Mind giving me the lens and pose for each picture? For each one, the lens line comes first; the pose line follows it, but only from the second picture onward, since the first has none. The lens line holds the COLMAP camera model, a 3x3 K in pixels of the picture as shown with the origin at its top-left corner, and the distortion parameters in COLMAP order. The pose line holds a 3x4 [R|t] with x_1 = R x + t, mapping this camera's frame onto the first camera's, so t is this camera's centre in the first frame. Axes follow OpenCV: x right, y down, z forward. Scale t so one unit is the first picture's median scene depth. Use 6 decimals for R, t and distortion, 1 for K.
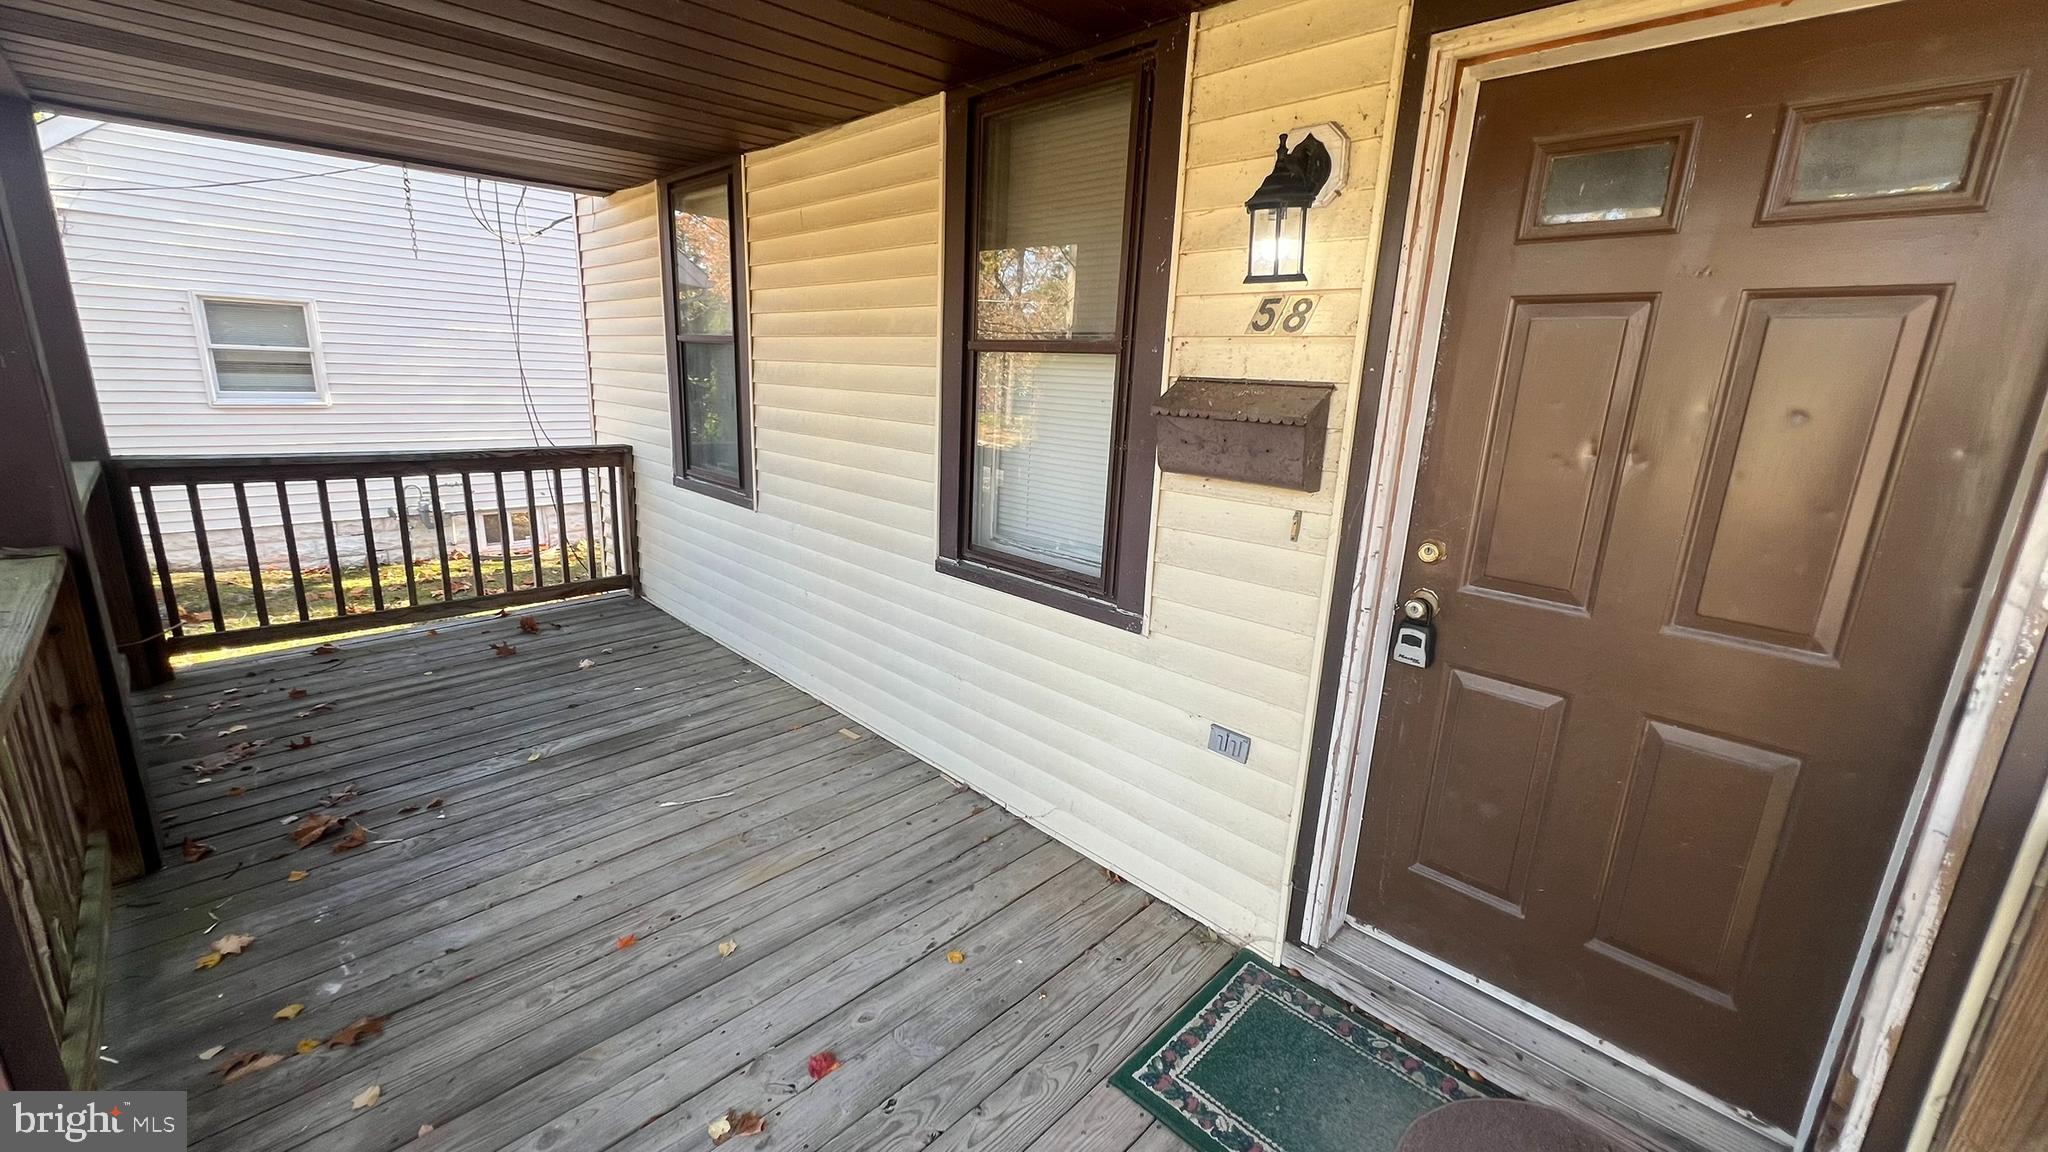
lens RADIAL K [[821.4, 0, 1024.0], [0, 821.4, 576.0], [0, 0, 1]] dist [-0.000626, 0.000184]
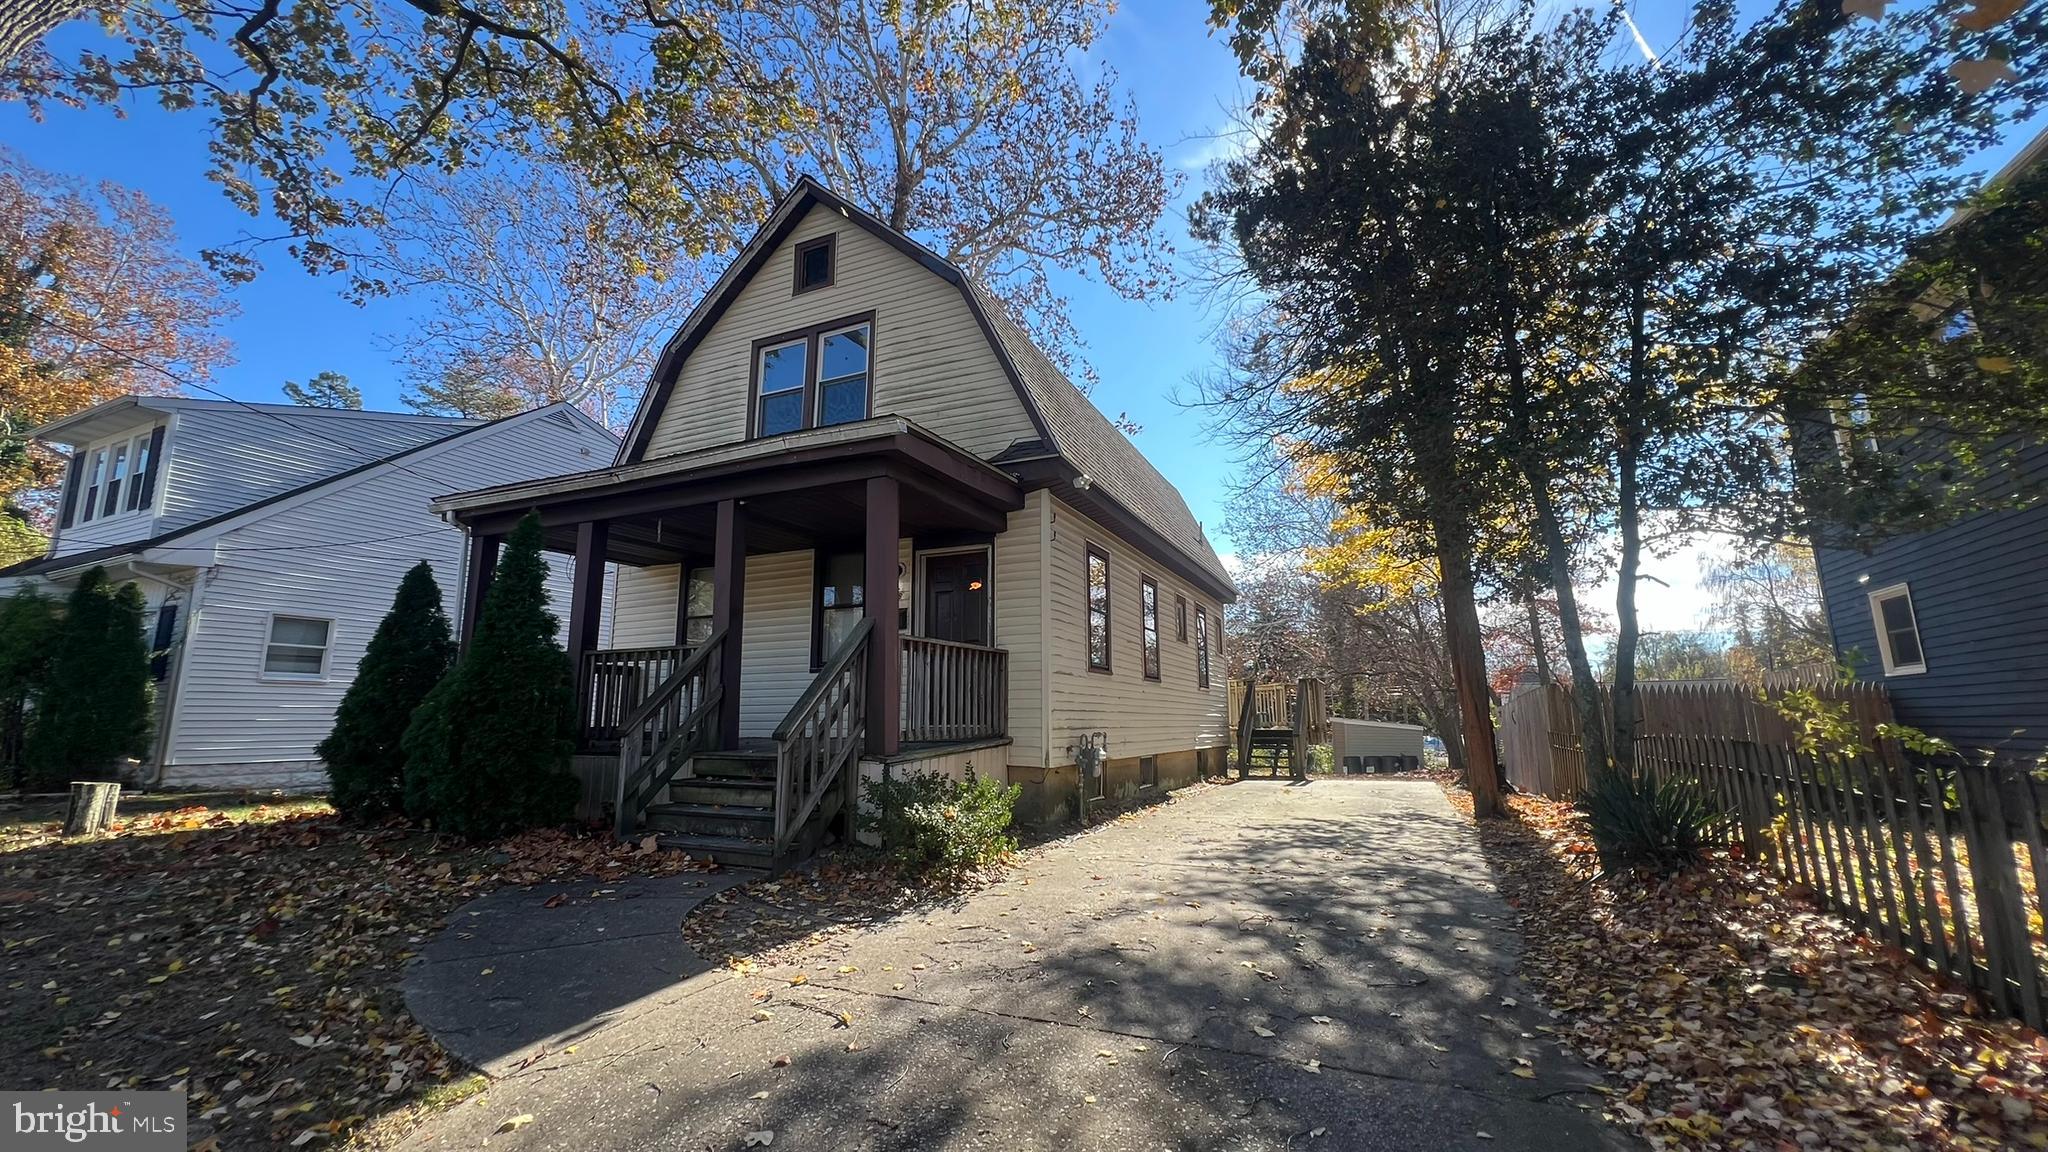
lens RADIAL K [[821.4, 0, 1024.0], [0, 821.4, 576.0], [0, 0, 1]] dist [-0.000626, 0.000184]
pose [[0.939016, 0.020533, 0.343260, -0.413230], [0.122215, 0.913116, -0.388950, 0.962743], [-0.321423, 0.407182, 0.854921, -2.138549]]
